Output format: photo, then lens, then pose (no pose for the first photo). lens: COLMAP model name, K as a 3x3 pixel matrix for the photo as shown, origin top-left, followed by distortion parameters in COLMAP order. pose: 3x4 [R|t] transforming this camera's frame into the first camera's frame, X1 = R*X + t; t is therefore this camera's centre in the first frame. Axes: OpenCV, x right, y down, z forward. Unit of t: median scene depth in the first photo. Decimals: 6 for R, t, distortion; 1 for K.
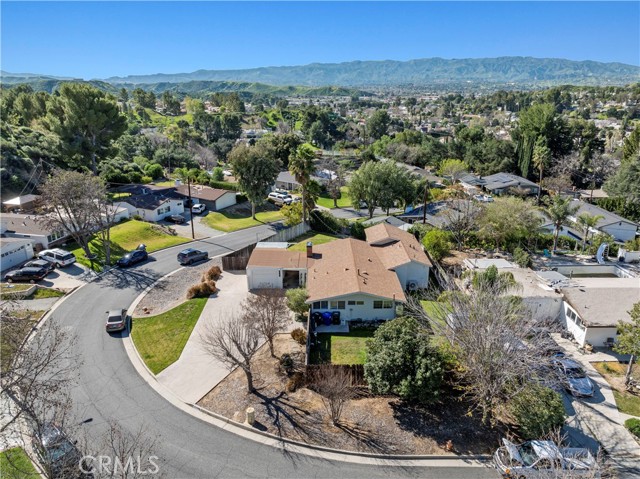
lens RADIAL K [[450.8, 0, 322.0], [0, 450.8, 234.4], [0, 0, 1]] dist [-0.056665, 0.029170]
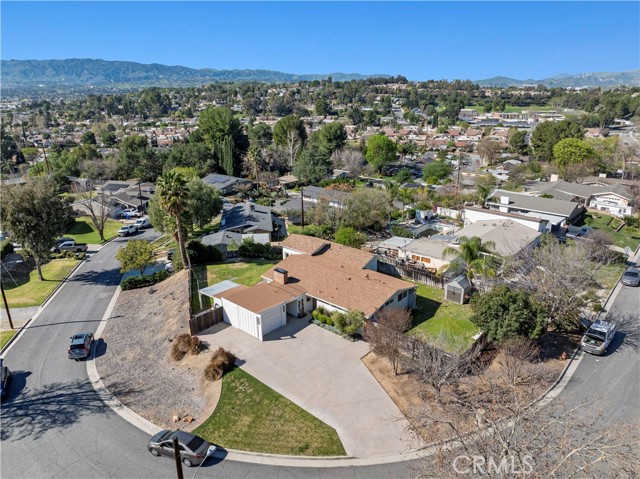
lens RADIAL K [[450.8, 0, 317.8], [0, 450.8, 239.1], [0, 0, 1]] dist [-0.056665, 0.029170]
pose [[0.665215, -0.242734, 0.706094, -0.284789], [0.239680, 0.965053, 0.105952, -0.056393], [-0.707137, 0.098755, 0.700146, 0.129472]]
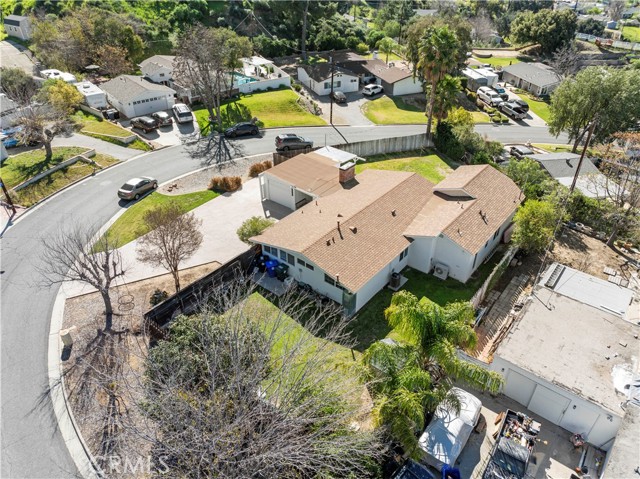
lens RADIAL K [[450.8, 0, 321.3], [0, 450.8, 240.4], [0, 0, 1]] dist [-0.056665, 0.029170]
pose [[0.774118, 0.358551, -0.521712, 0.171334], [-0.200850, 0.920666, 0.334713, -0.048572], [0.600334, -0.154321, 0.784719, 0.169823]]
